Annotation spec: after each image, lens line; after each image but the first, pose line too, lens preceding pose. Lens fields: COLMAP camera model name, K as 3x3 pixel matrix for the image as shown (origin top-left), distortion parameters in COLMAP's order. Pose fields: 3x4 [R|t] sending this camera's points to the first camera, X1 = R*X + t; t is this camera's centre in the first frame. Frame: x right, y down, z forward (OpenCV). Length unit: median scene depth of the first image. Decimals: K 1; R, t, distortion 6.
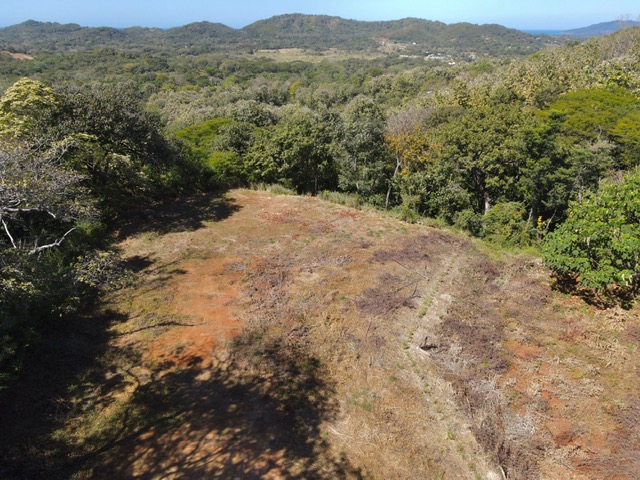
lens RADIAL K [[473.2, 0, 319.6], [0, 473.2, 238.0], [0, 0, 1]] dist [0.015752, 0.005777]
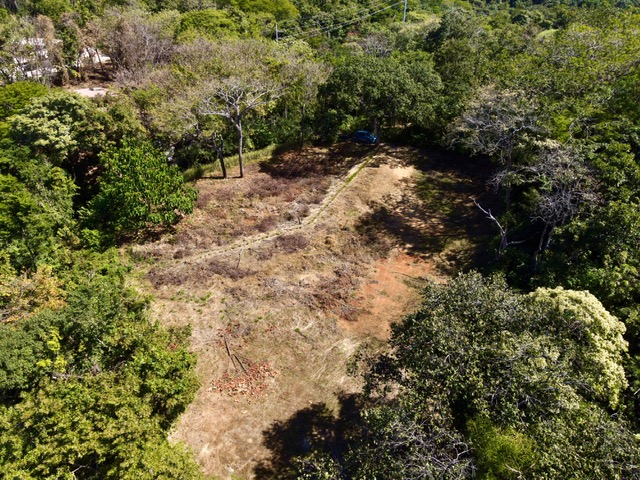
lens RADIAL K [[473.2, 0, 319.3], [0, 473.2, 236.1], [0, 0, 1]] dist [0.015752, 0.005777]
pose [[-0.825514, -0.305036, 0.474846, -0.500332], [0.228562, 0.588585, 0.775453, -0.786769], [-0.516029, 0.748679, -0.416166, 1.146640]]
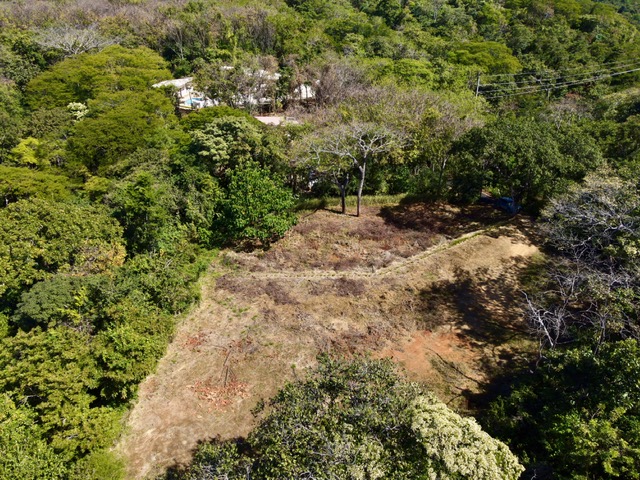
lens RADIAL K [[473.2, 0, 318.1], [0, 473.2, 238.9], [0, 0, 1]] dist [0.015752, 0.005777]
pose [[-0.435784, -0.426924, 0.792356, -0.735234], [0.362128, 0.722780, 0.588602, -0.693445], [-0.823988, 0.543437, -0.160375, 0.899824]]
